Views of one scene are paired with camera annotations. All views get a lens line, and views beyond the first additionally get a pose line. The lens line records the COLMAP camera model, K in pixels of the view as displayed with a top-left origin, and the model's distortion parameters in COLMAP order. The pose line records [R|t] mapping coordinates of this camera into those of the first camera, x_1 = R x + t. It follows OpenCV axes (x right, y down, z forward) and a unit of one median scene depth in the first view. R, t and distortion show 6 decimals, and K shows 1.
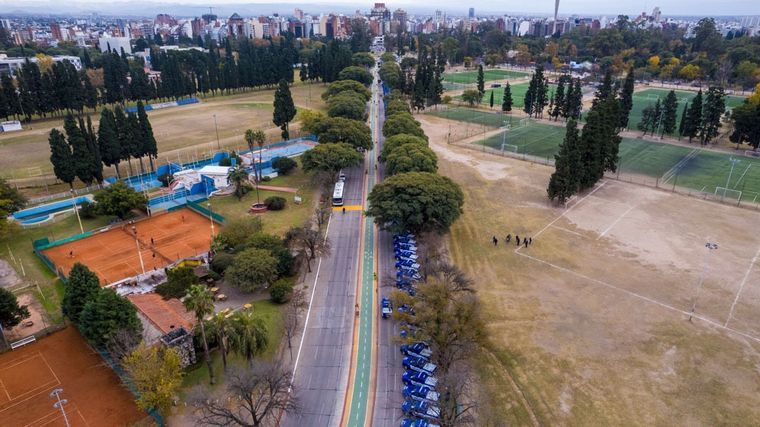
lens RADIAL K [[488.9, 0, 383.2], [0, 488.9, 213.9], [0, 0, 1]] dist [-0.081702, 0.070928]
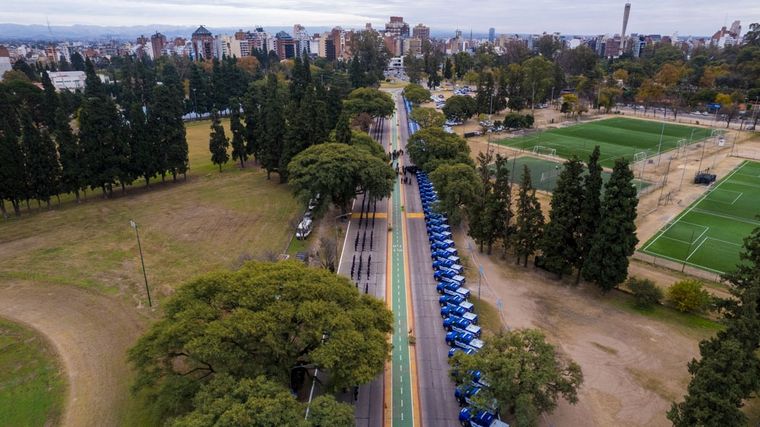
lens RADIAL K [[488.9, 0, 383.2], [0, 488.9, 213.9], [0, 0, 1]] dist [-0.081702, 0.070928]
pose [[0.999613, 0.005963, -0.027189, -0.032919], [-0.007085, 0.999119, -0.041356, -0.447230], [0.026919, 0.041533, 0.998774, 1.243566]]
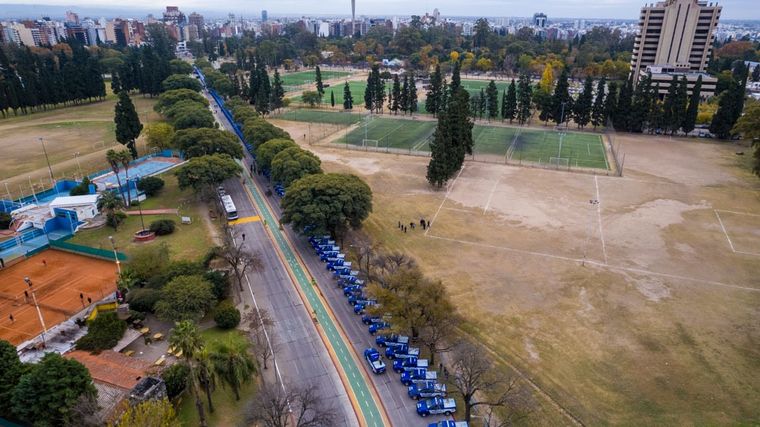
lens RADIAL K [[488.9, 0, 383.2], [0, 488.9, 213.9], [0, 0, 1]] dist [-0.081702, 0.070928]
pose [[0.921932, -0.145744, 0.358889, -0.125618], [0.147296, 0.988821, 0.023177, -0.005309], [-0.358254, 0.031495, 0.933093, 0.013210]]
